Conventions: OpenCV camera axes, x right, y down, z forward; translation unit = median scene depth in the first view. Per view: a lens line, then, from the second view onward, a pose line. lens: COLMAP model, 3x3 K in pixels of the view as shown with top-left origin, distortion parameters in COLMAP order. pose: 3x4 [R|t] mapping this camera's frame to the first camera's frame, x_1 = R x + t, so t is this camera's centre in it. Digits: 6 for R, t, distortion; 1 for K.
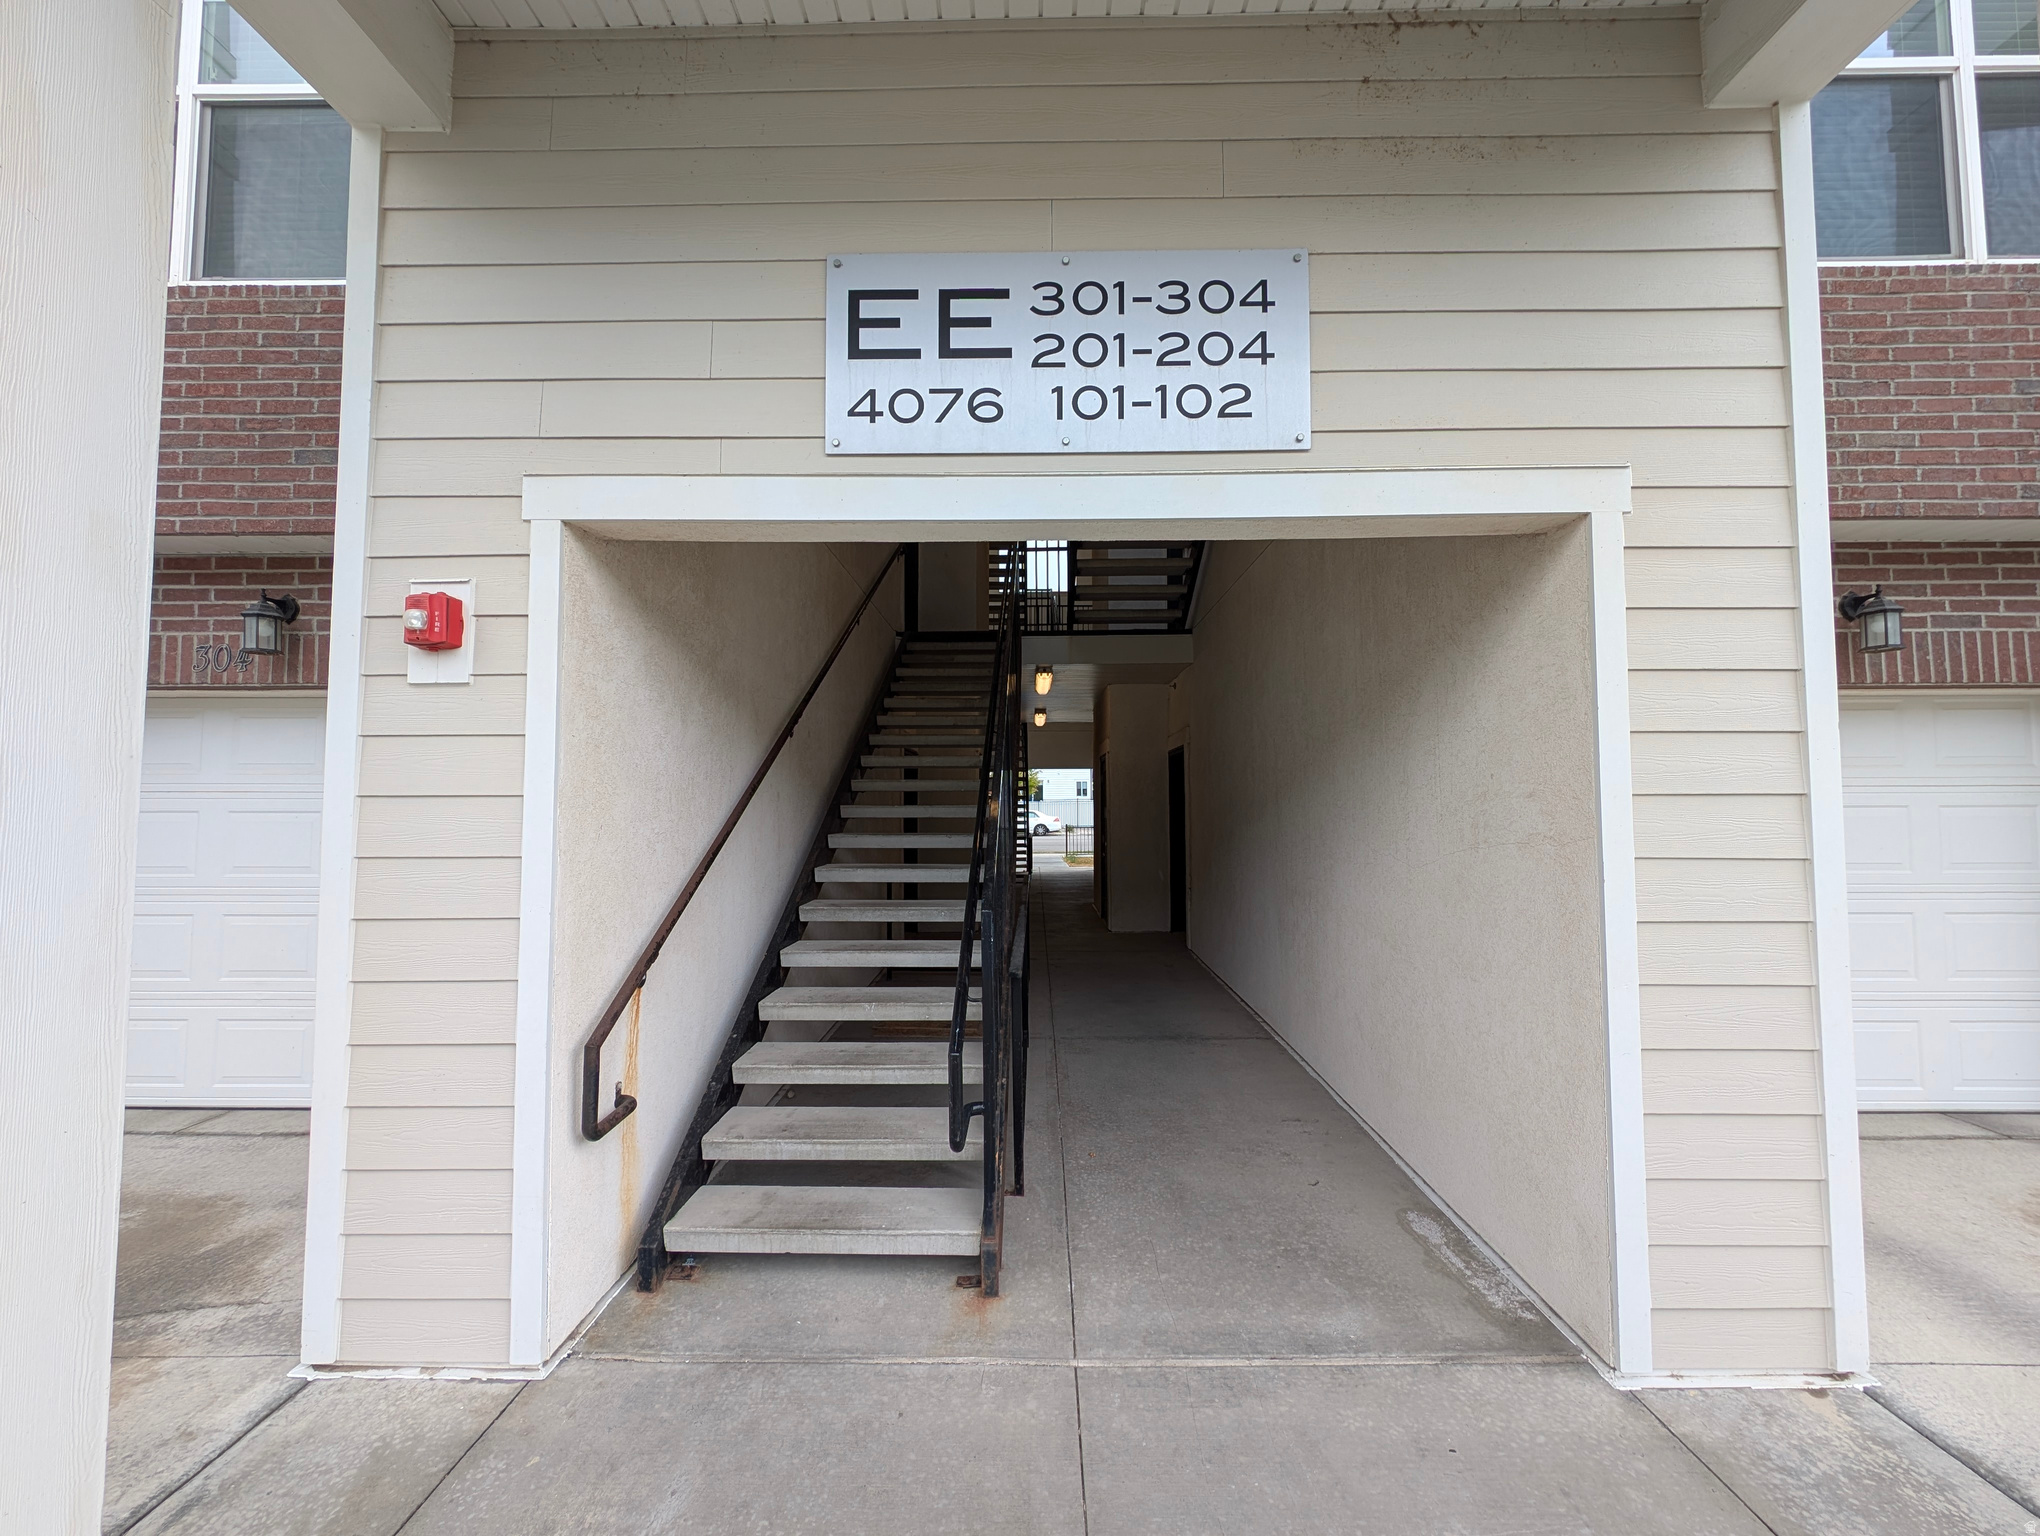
lens RADIAL K [[781.2, 0, 1022.1], [0, 781.2, 771.8], [0, 0, 1]] dist [0.000249, -0.000168]
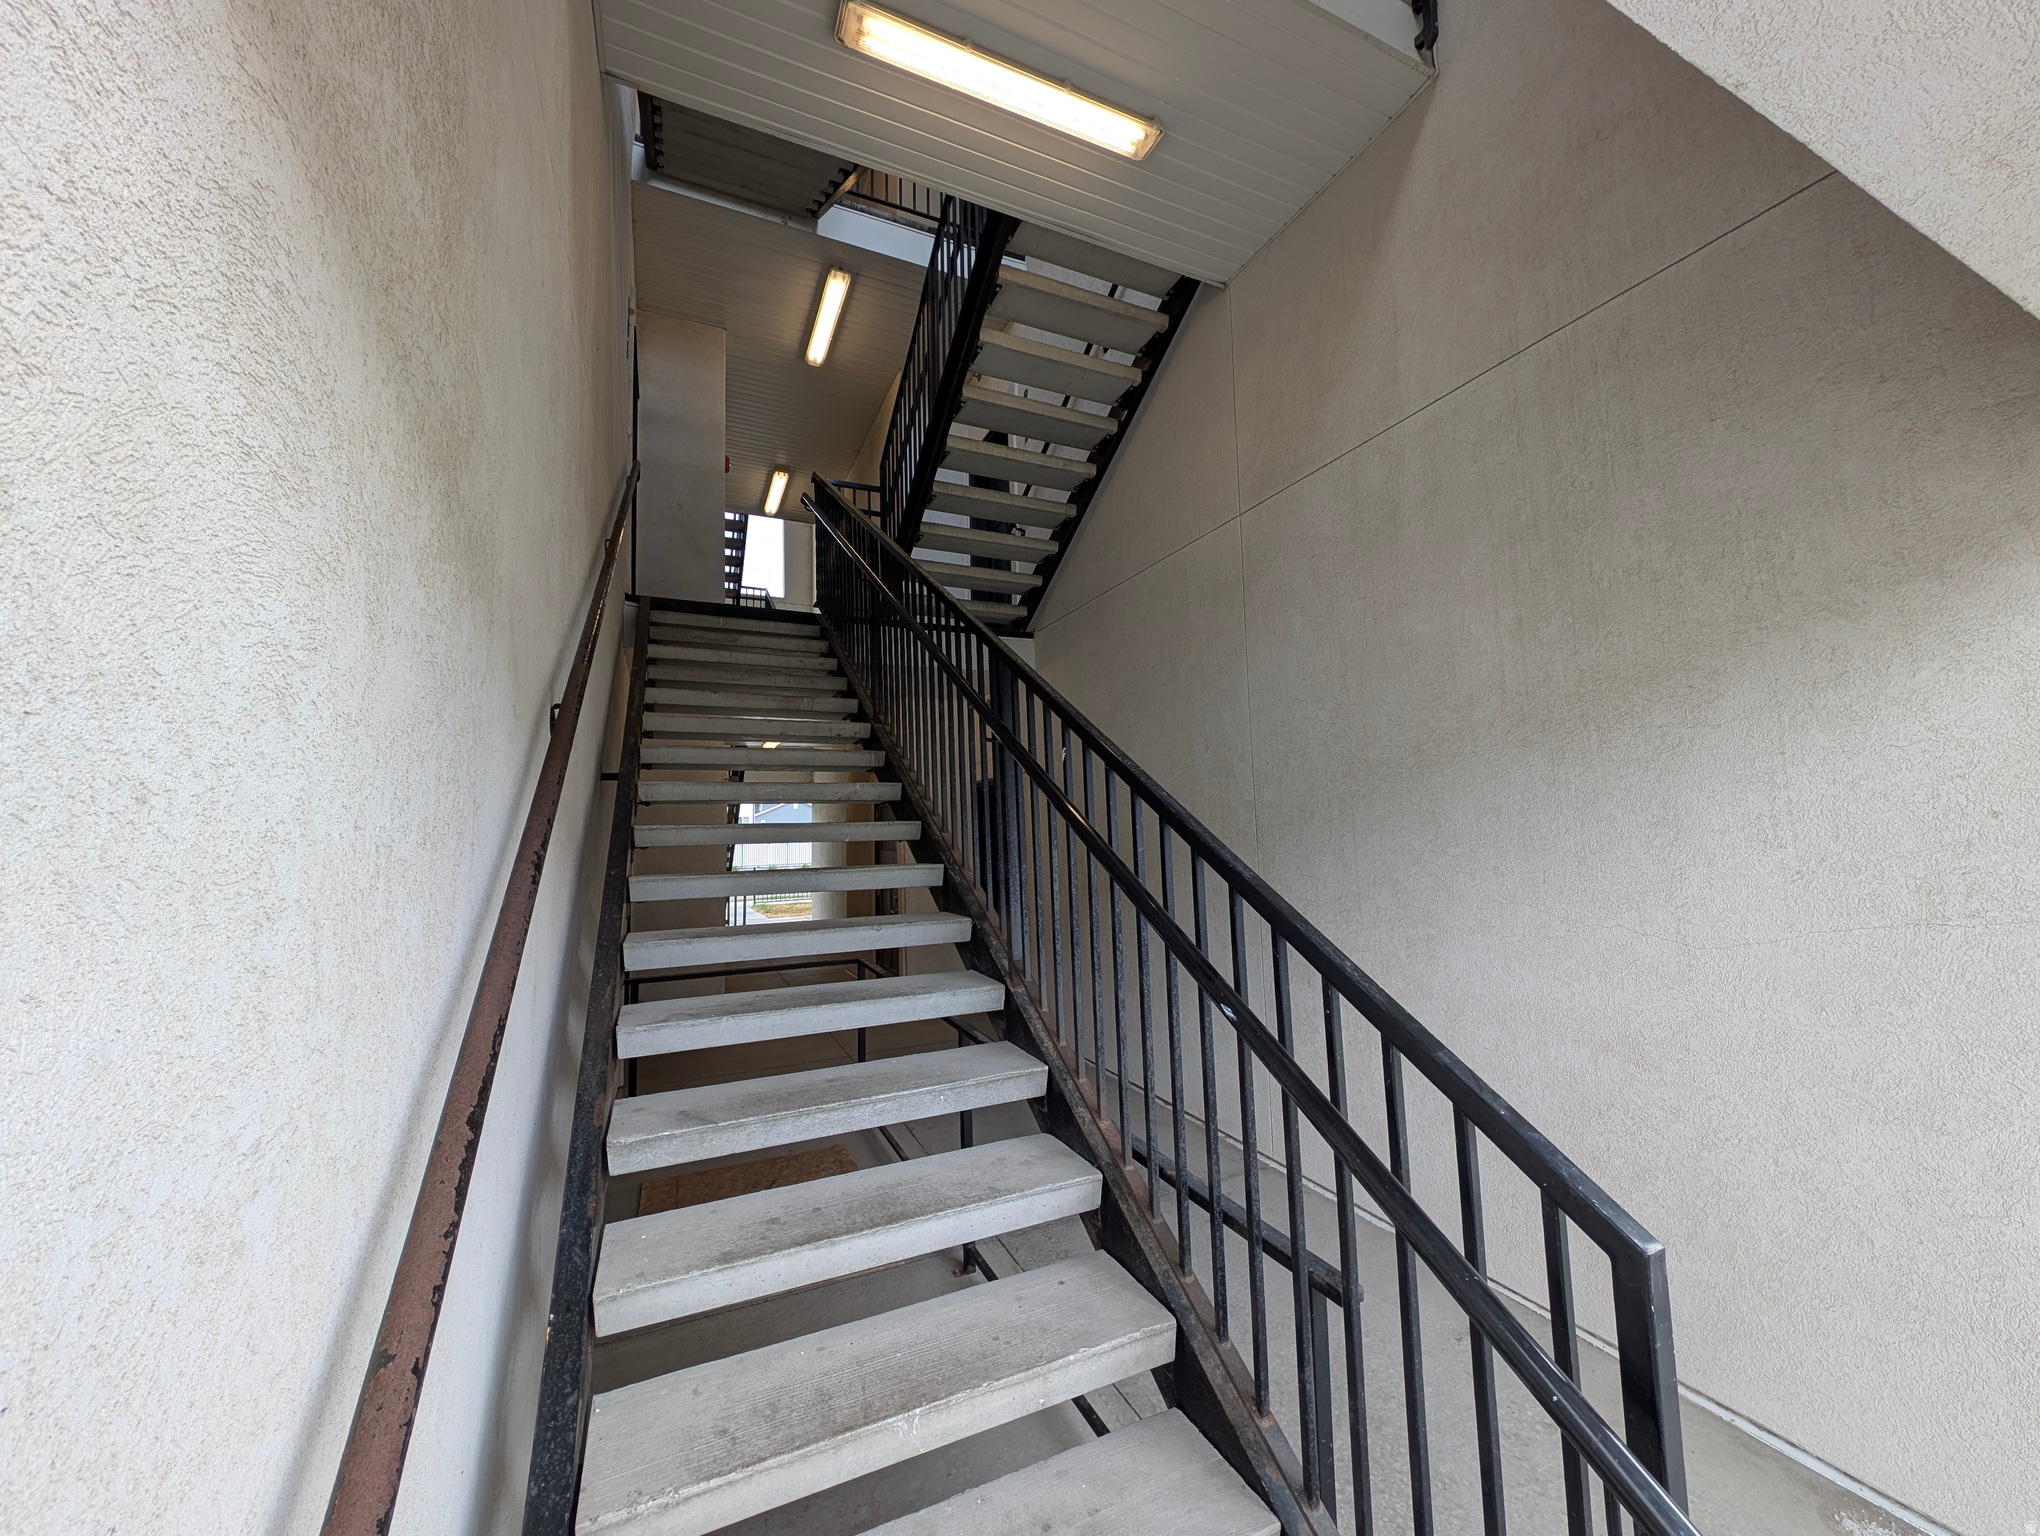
lens RADIAL K [[781.2, 0, 1022.1], [0, 781.2, 771.8], [0, 0, 1]] dist [0.000249, -0.000168]
pose [[0.898172, 0.014171, 0.439417, -0.394922], [0.005536, 0.999037, -0.043534, -0.005854], [-0.439610, 0.041533, 0.897228, 0.751910]]
